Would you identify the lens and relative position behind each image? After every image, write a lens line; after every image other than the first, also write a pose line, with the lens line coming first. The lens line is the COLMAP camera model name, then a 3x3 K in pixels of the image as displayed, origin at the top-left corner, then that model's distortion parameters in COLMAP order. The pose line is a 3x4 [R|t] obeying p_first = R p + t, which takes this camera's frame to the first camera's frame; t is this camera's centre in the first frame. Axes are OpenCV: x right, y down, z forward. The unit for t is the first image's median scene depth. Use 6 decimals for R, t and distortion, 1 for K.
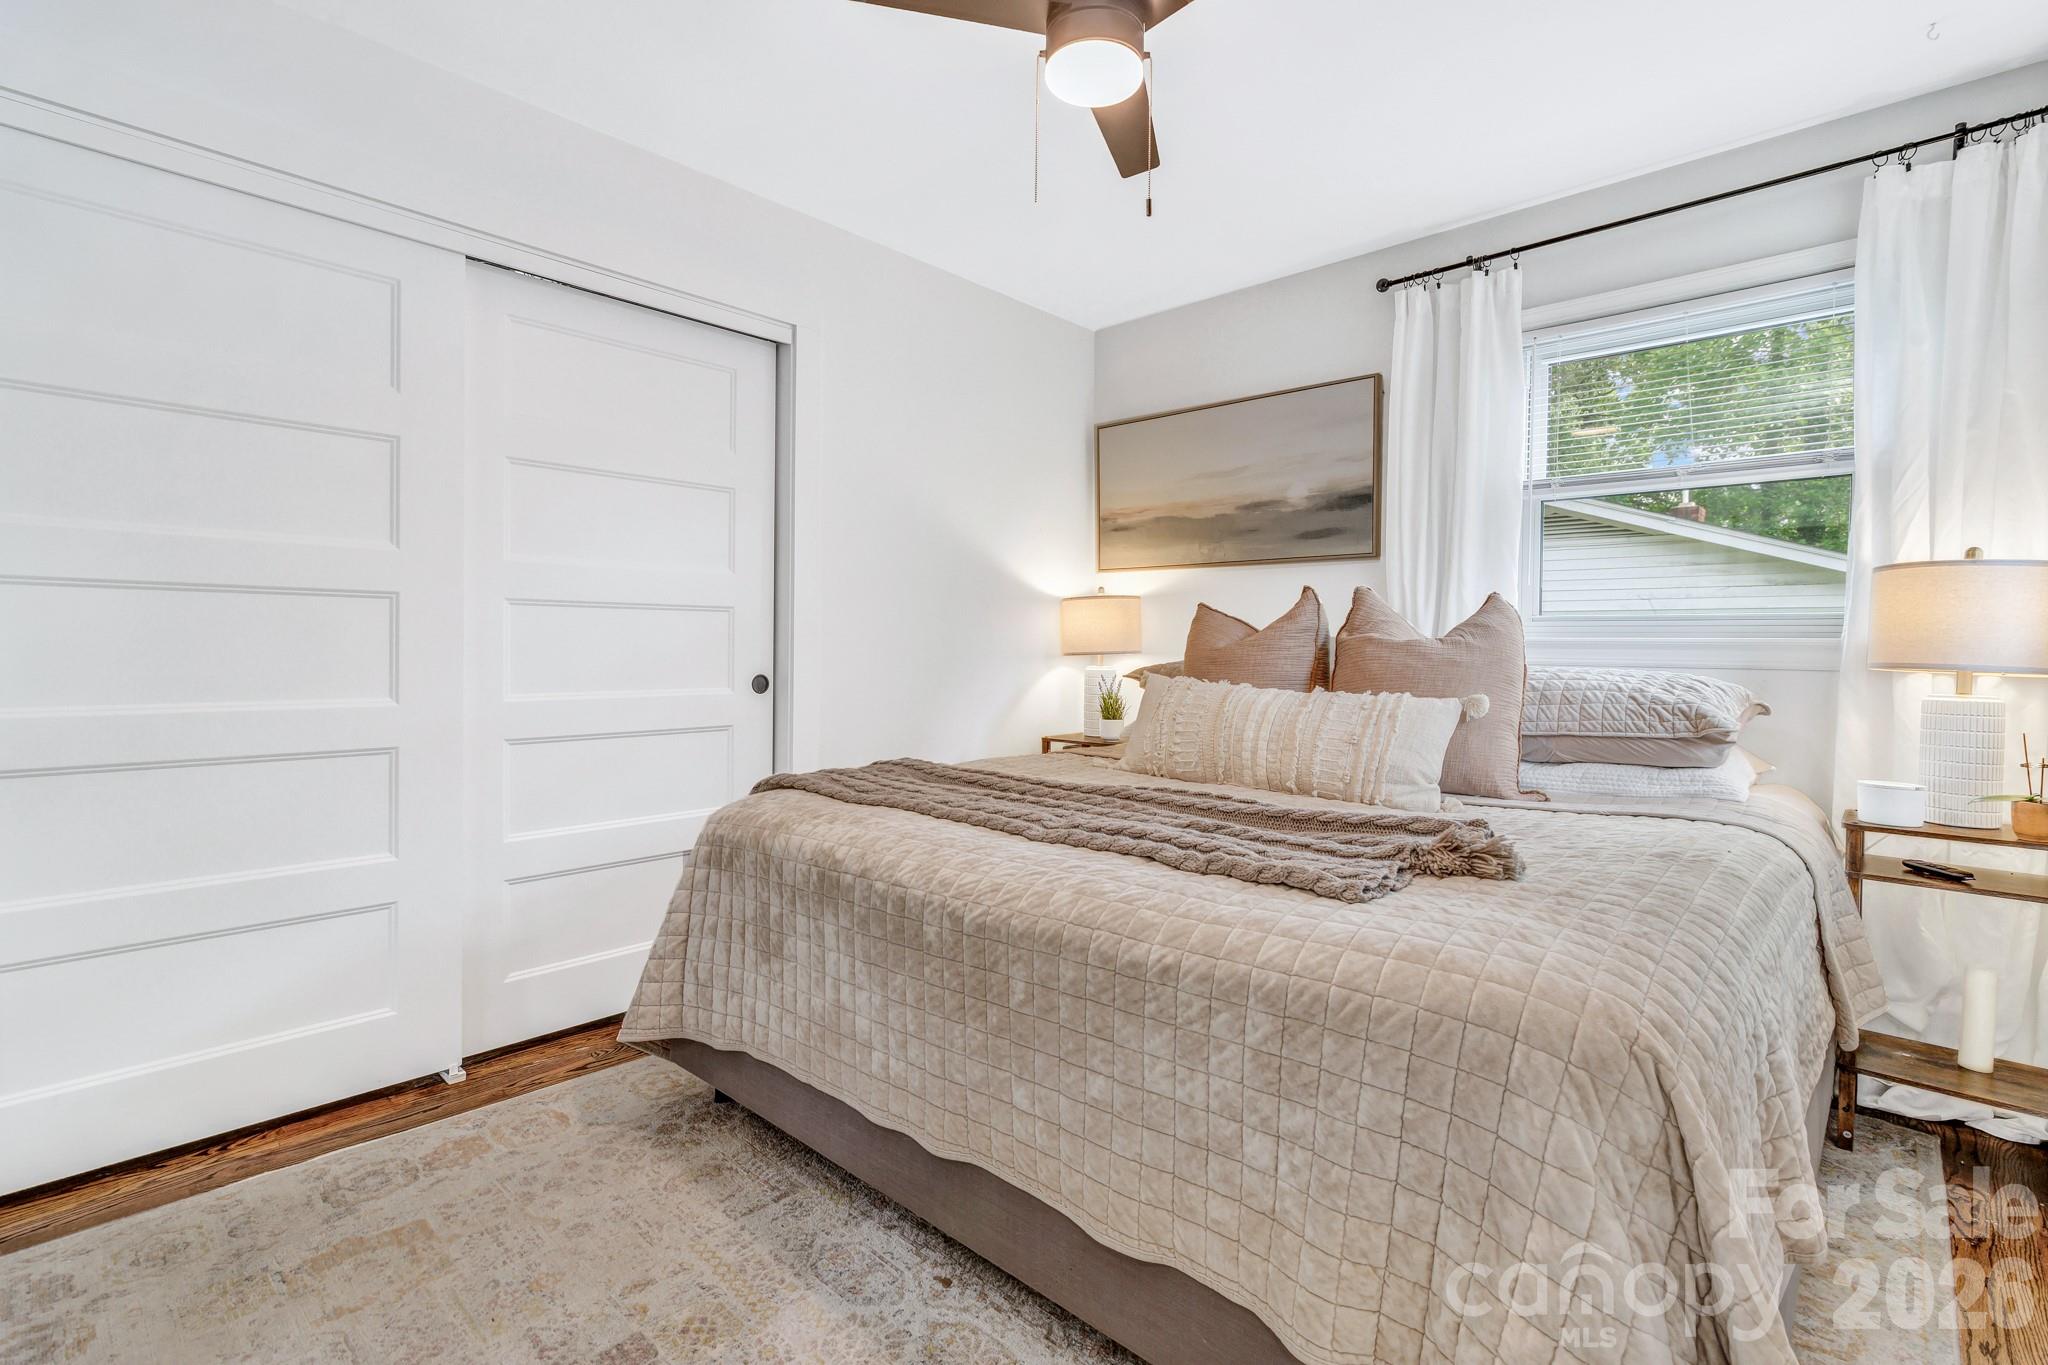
lens RADIAL K [[940.9, 0, 1029.9], [0, 940.9, 658.8], [0, 0, 1]] dist [0.000462, 0.000413]
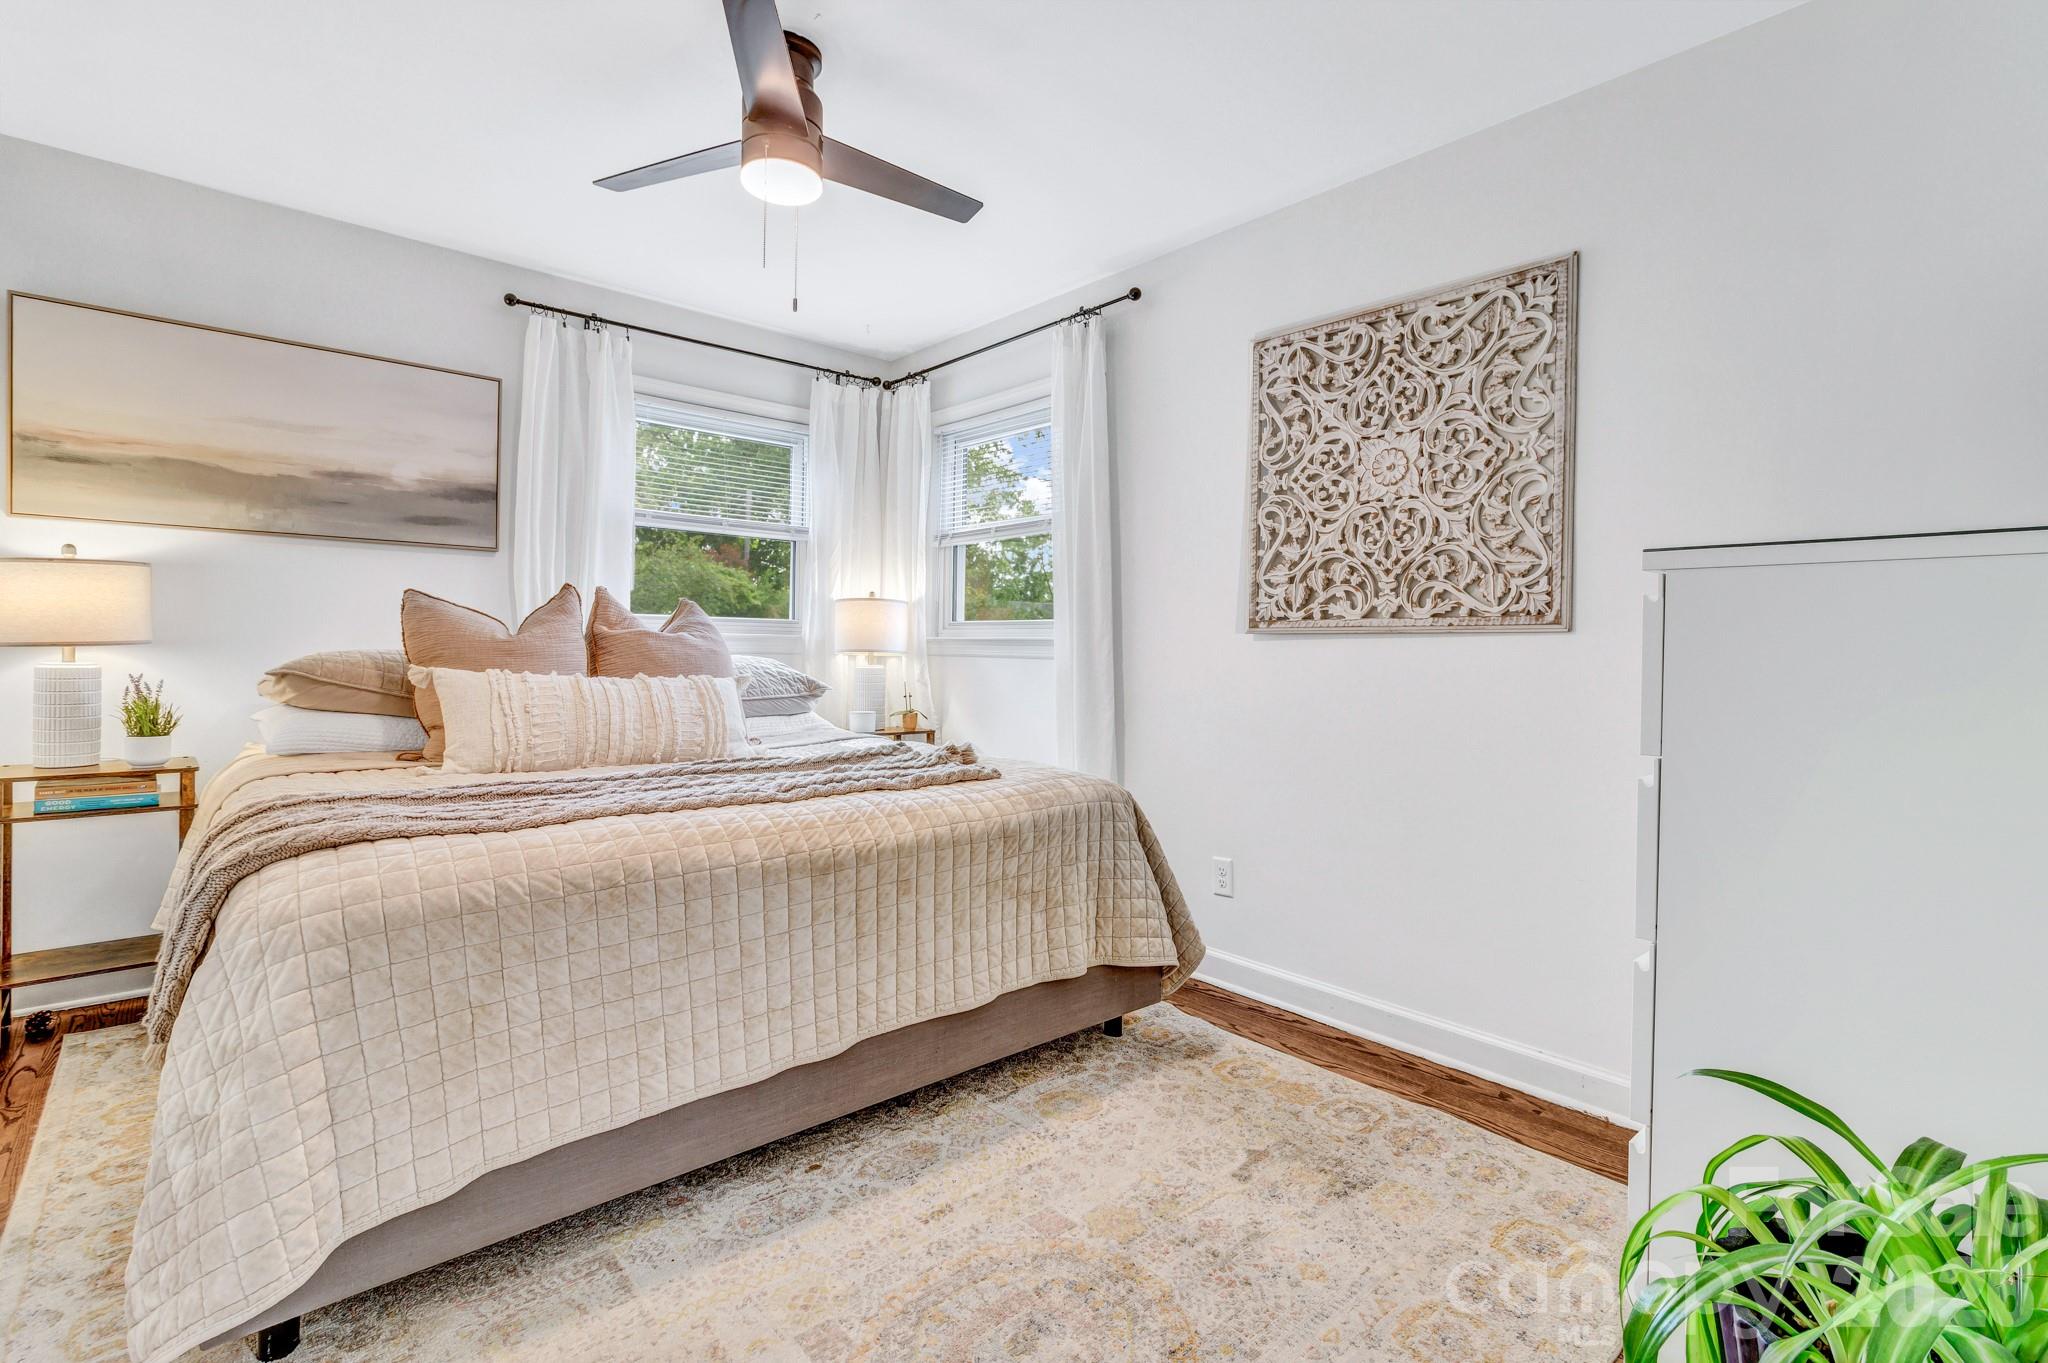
lens RADIAL K [[940.9, 0, 1029.9], [0, 940.9, 657.8], [0, 0, 1]] dist [0.000462, 0.000413]
pose [[0.098737, -0.018495, 0.994942, -0.662293], [0.000420, 0.999828, 0.018545, -0.009534], [-0.995113, -0.001413, 0.098728, 0.317847]]
